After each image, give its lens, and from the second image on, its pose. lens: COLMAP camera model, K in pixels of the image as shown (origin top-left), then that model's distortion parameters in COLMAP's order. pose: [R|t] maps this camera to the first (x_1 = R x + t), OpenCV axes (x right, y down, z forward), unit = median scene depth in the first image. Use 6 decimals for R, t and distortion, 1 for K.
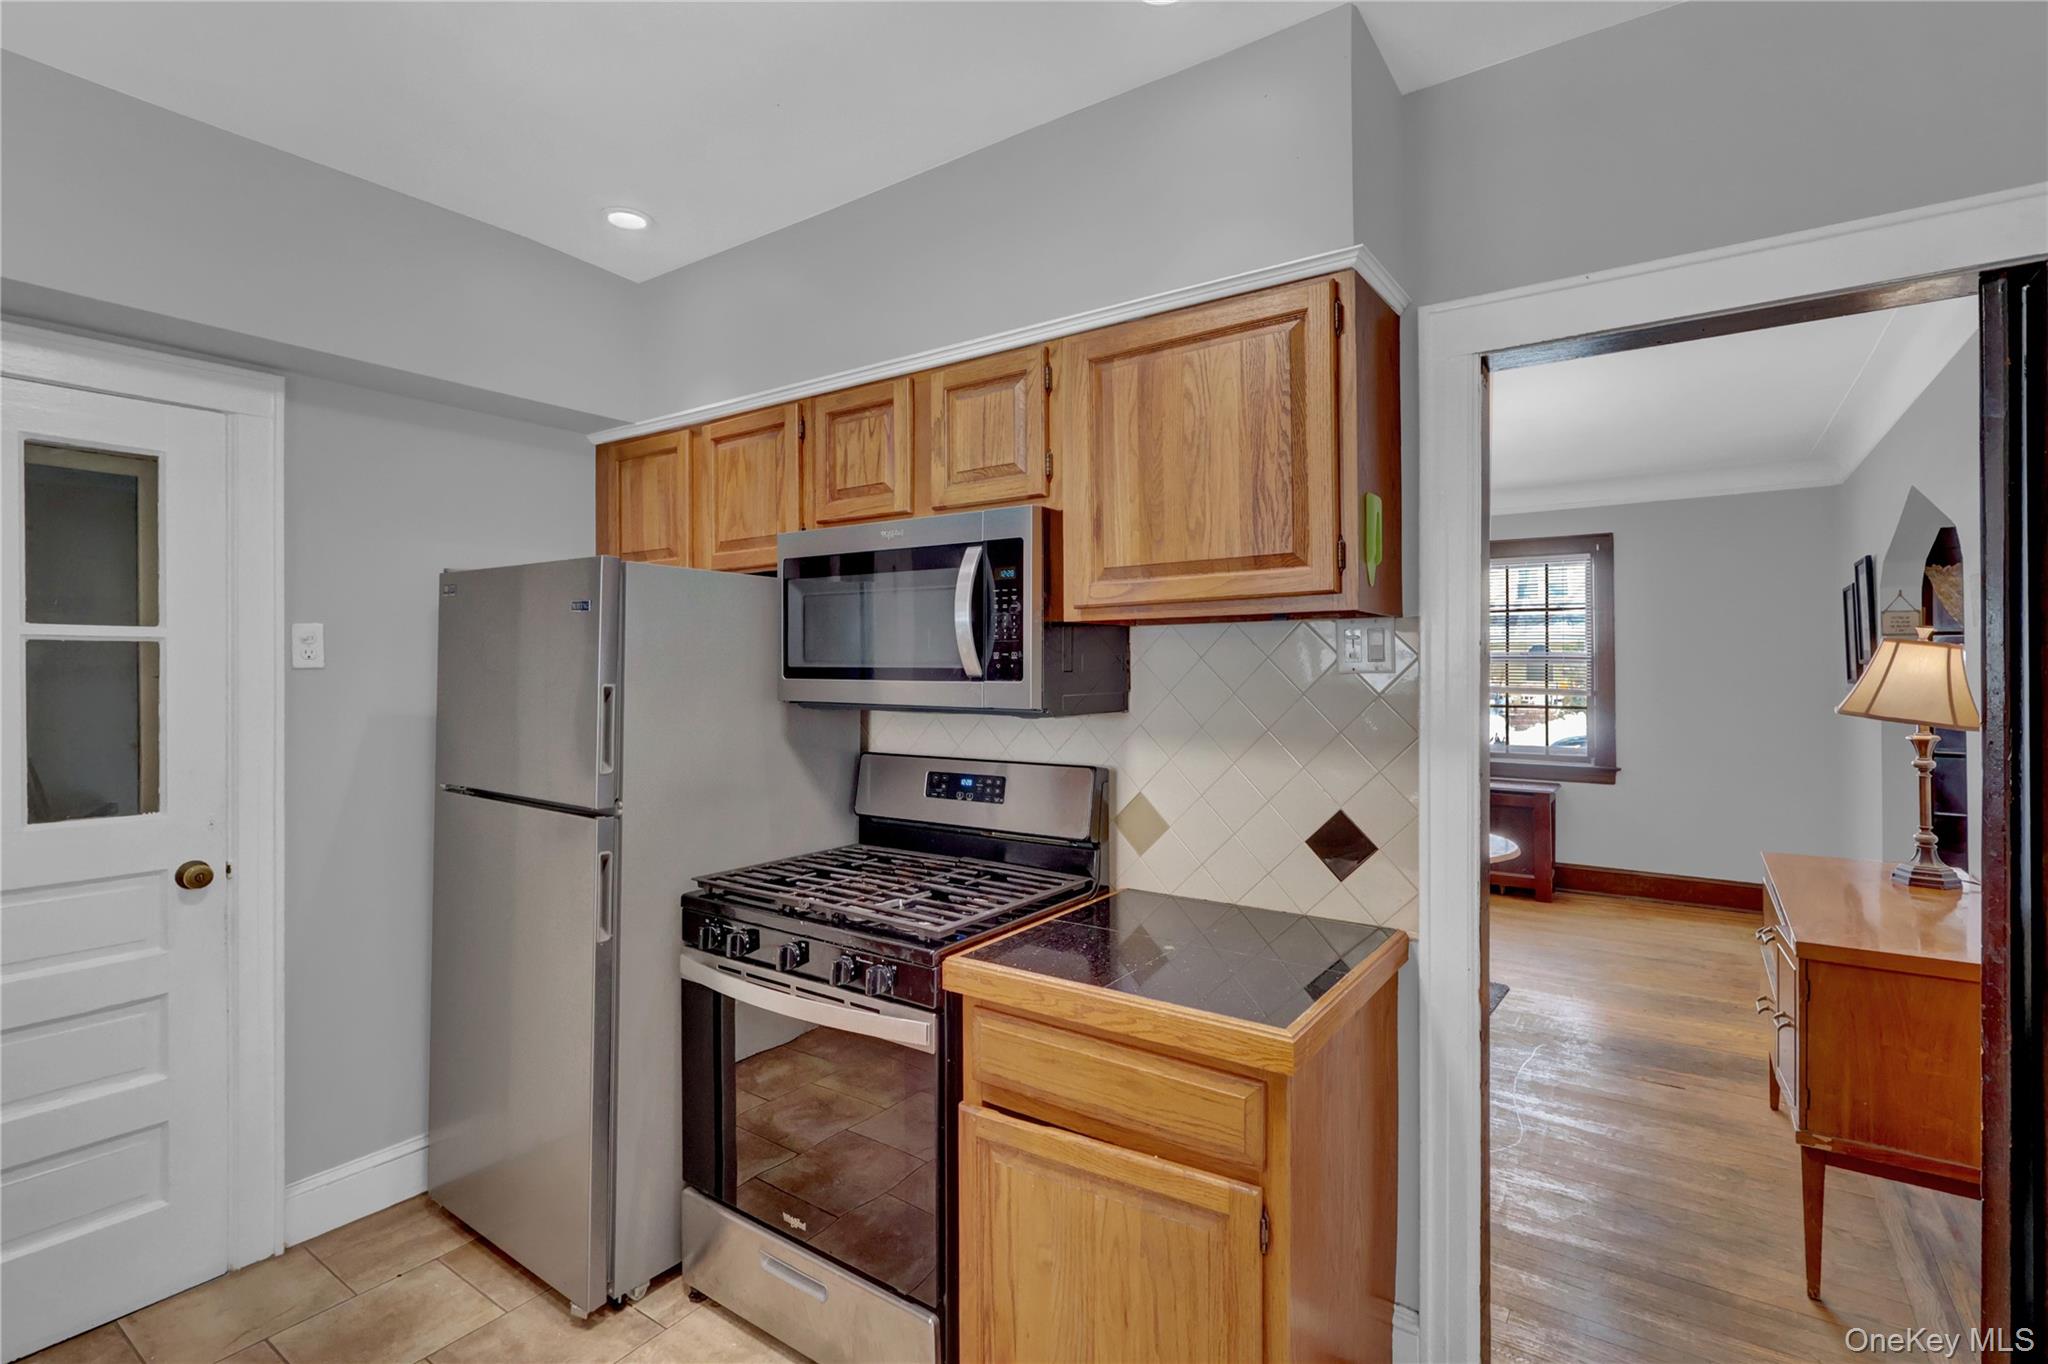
lens RADIAL K [[963.4, 0, 1026.4], [0, 963.4, 667.3], [0, 0, 1]] dist [0.000270, 0.000546]
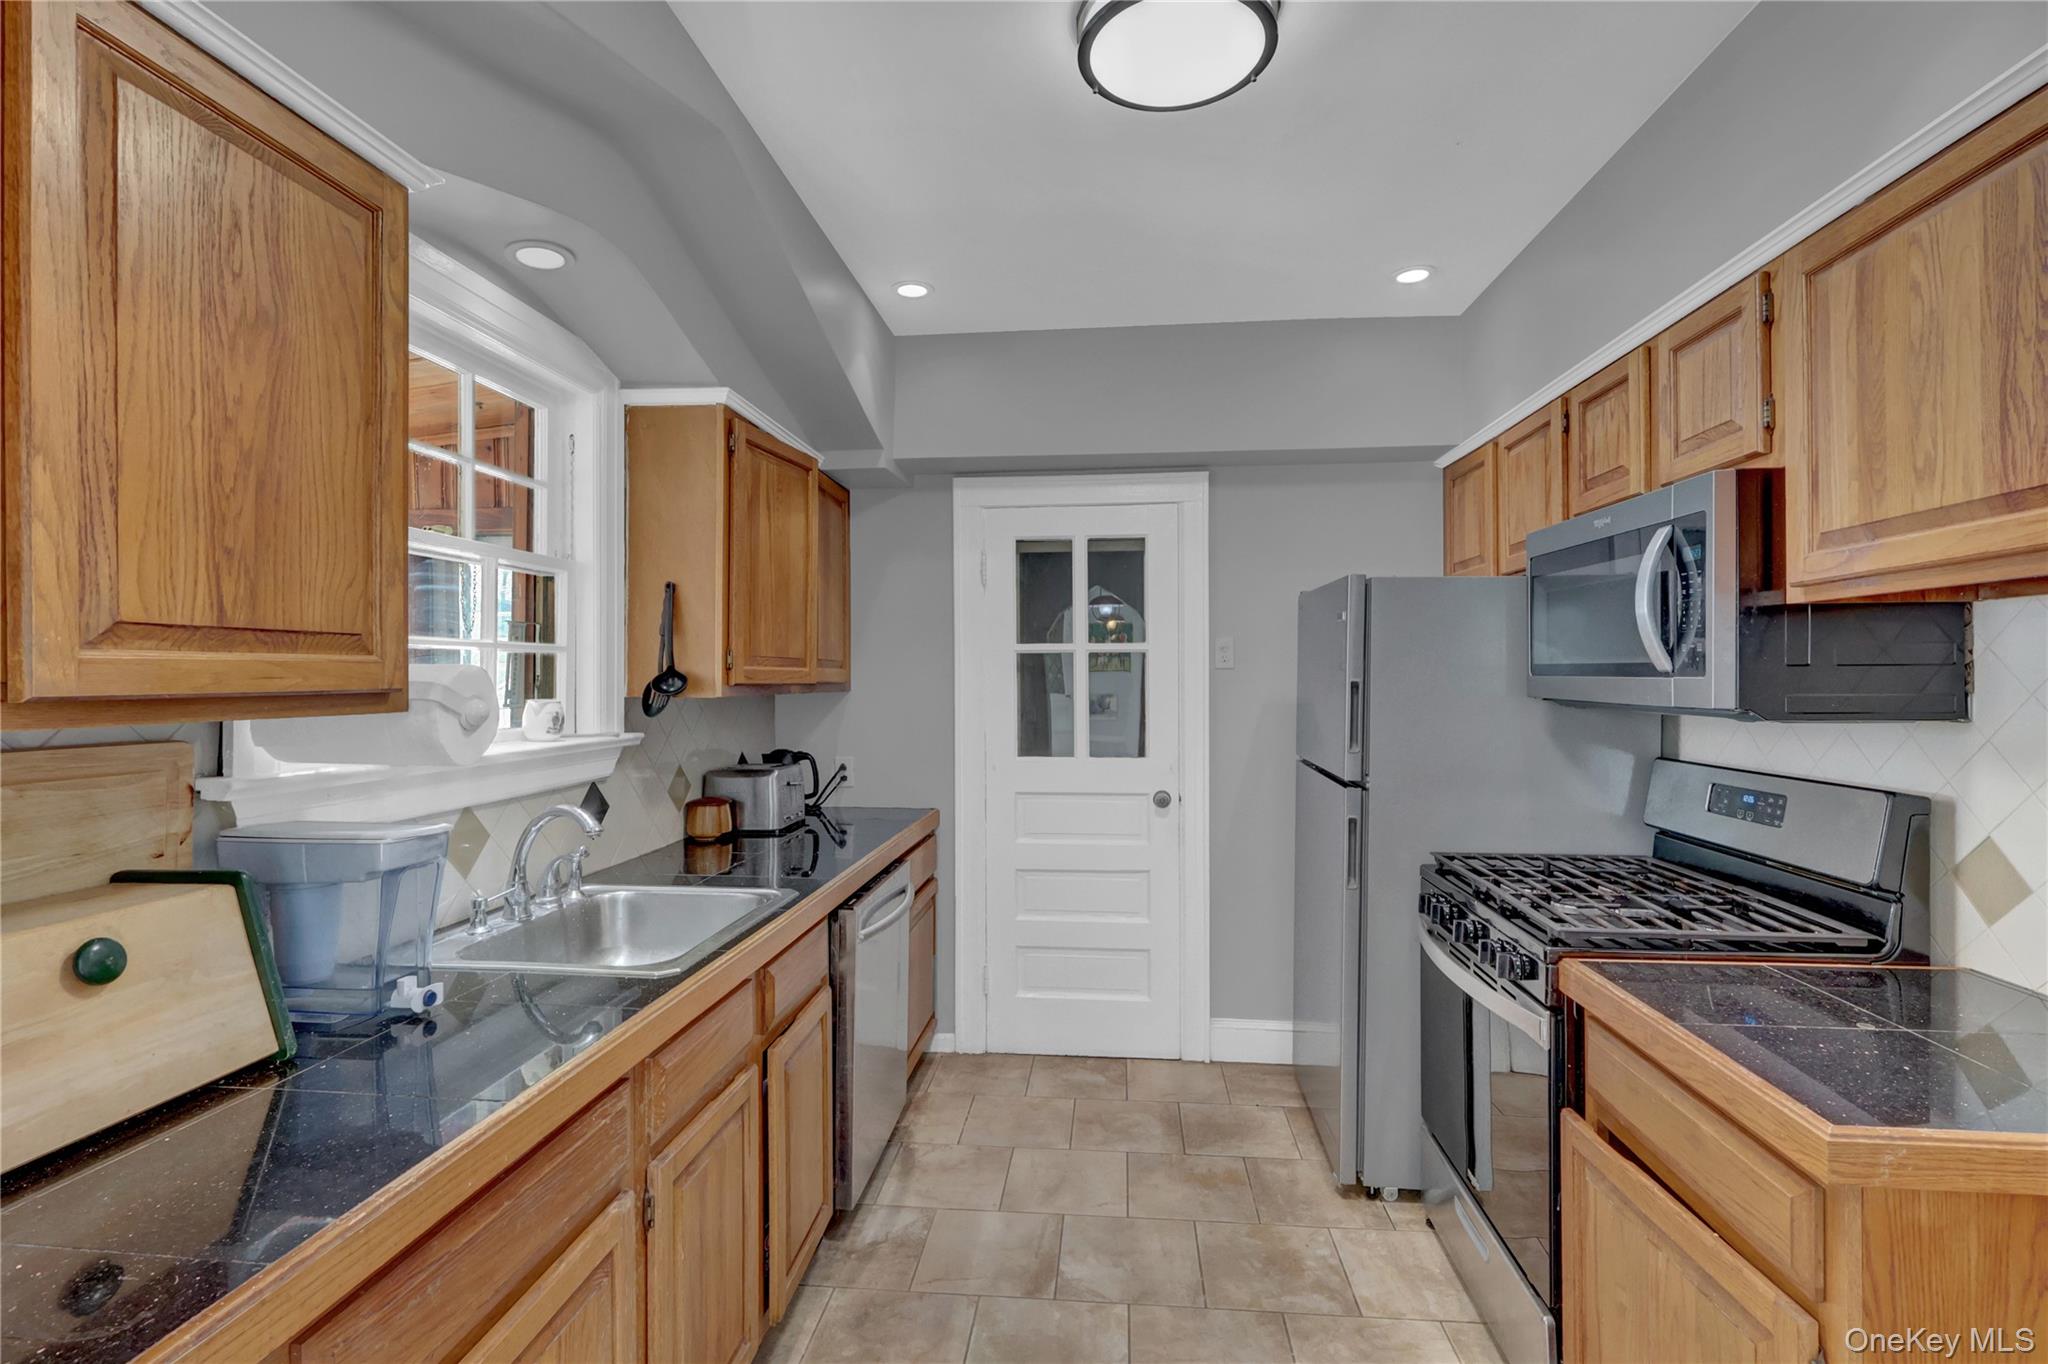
lens RADIAL K [[963.4, 0, 1033.7], [0, 963.4, 681.1], [0, 0, 1]] dist [0.000270, 0.000546]
pose [[0.489688, 0.005256, -0.871882, 0.412367], [0.002376, 0.999970, 0.007363, 0.009744], [0.871894, -0.005677, 0.489661, 0.046161]]
